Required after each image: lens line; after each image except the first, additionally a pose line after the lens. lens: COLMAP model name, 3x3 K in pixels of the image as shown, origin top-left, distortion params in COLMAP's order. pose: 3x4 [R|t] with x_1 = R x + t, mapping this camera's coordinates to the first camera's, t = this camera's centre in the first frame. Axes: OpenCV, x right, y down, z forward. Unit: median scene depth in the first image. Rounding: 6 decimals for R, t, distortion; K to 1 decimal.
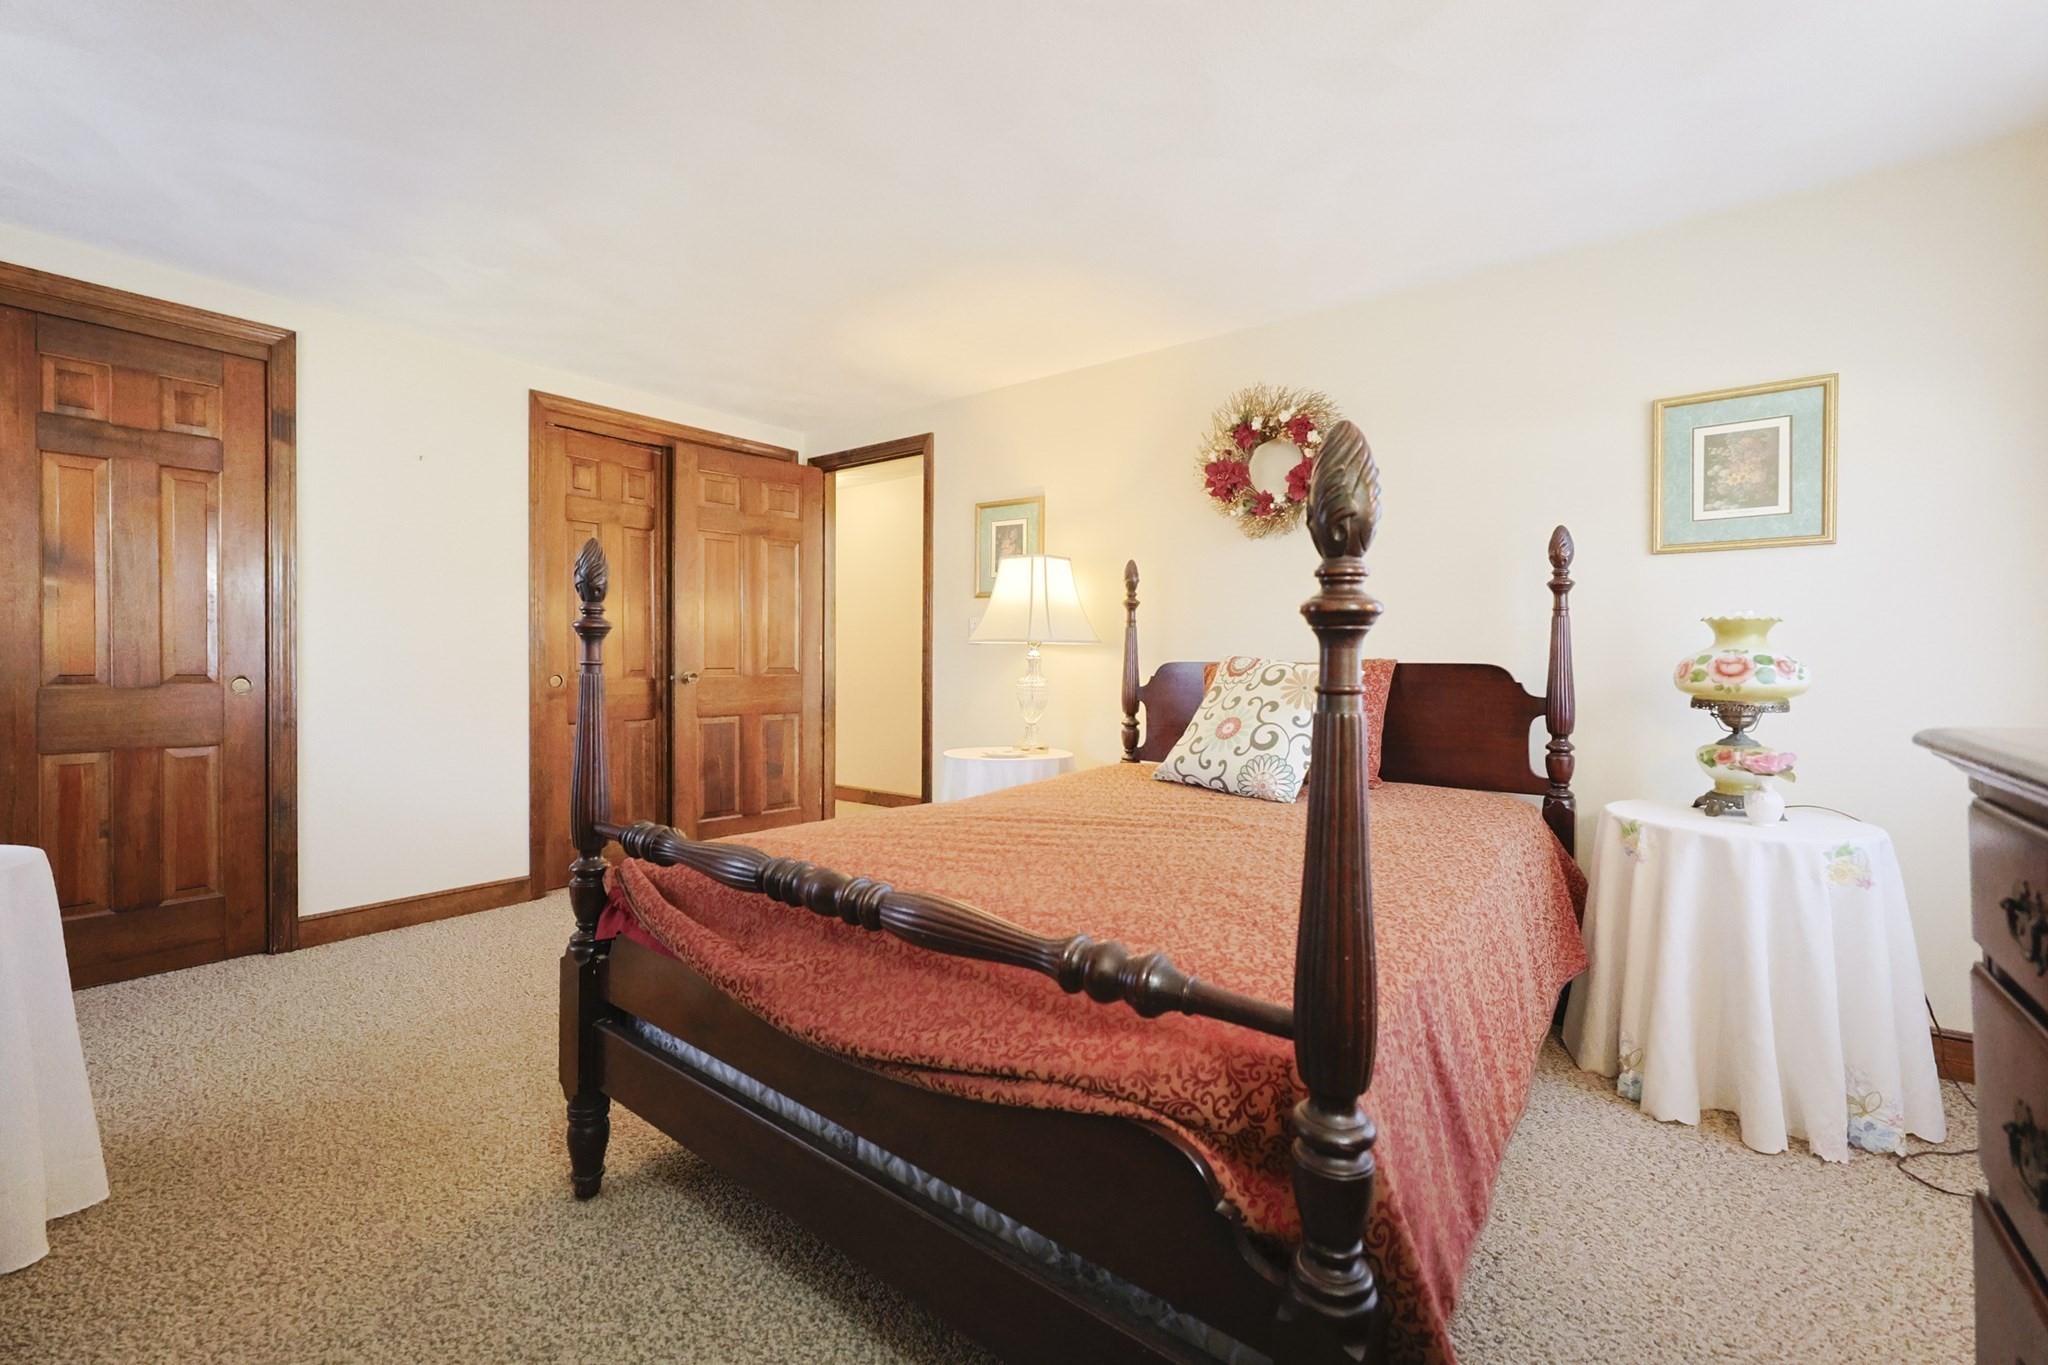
lens RADIAL K [[830.6, 0, 1021.4], [0, 830.6, 659.7], [0, 0, 1]] dist [0.001027, 0.000059]
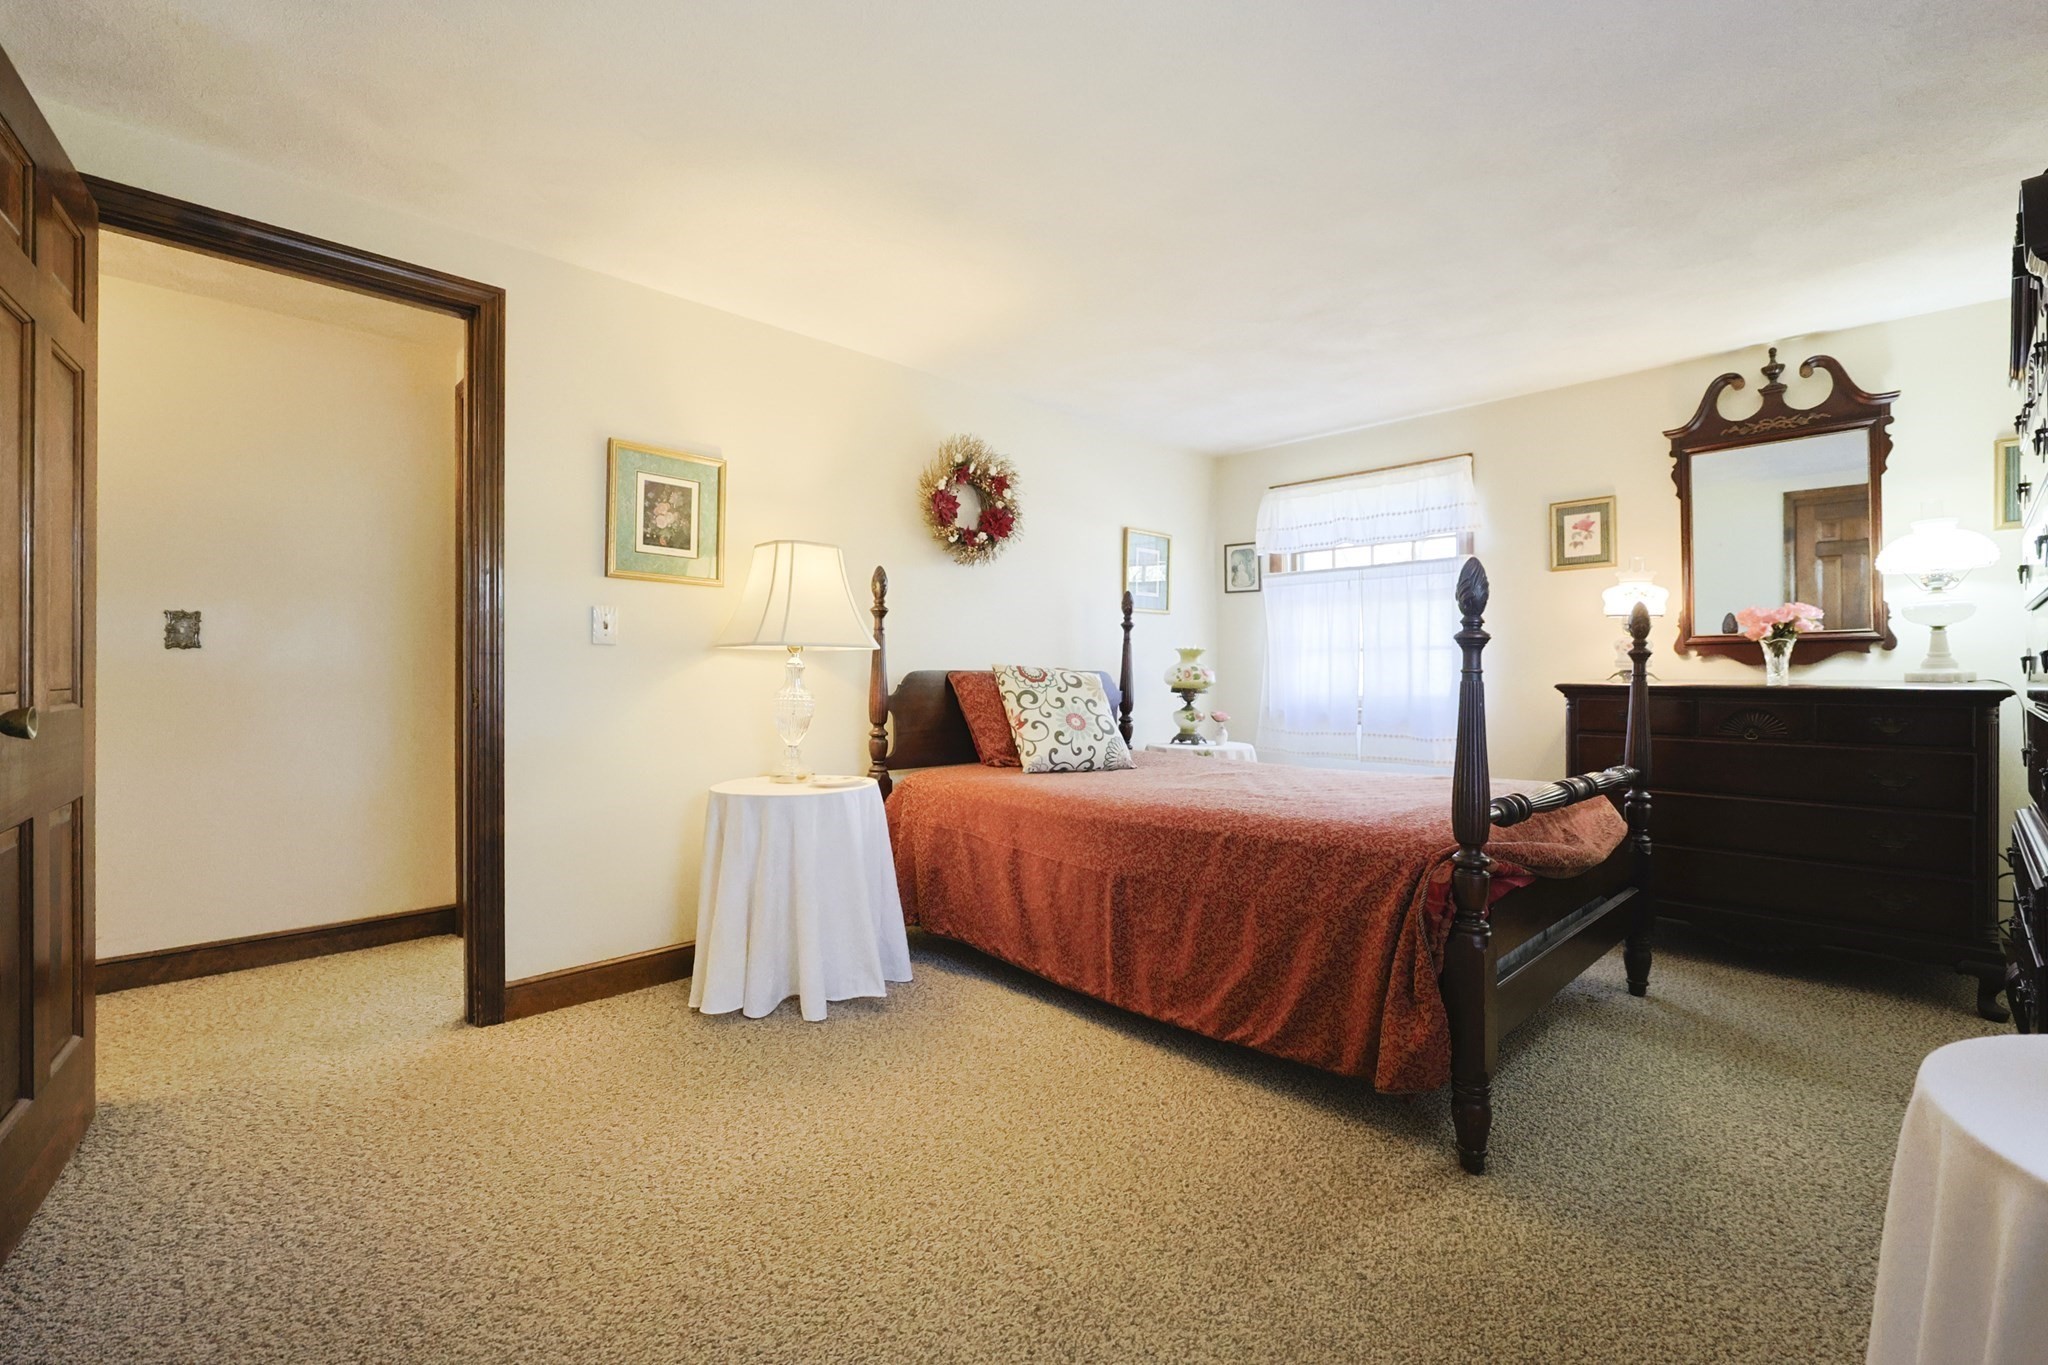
lens RADIAL K [[844.3, 0, 1030.1], [0, 844.3, 679.3], [0, 0, 1]] dist [-0.001147, -0.000002]
pose [[0.168491, -0.010852, 0.985643, -1.045450], [0.002986, 0.999940, 0.010499, 0.003109], [-0.985699, 0.001174, 0.168514, 0.850210]]
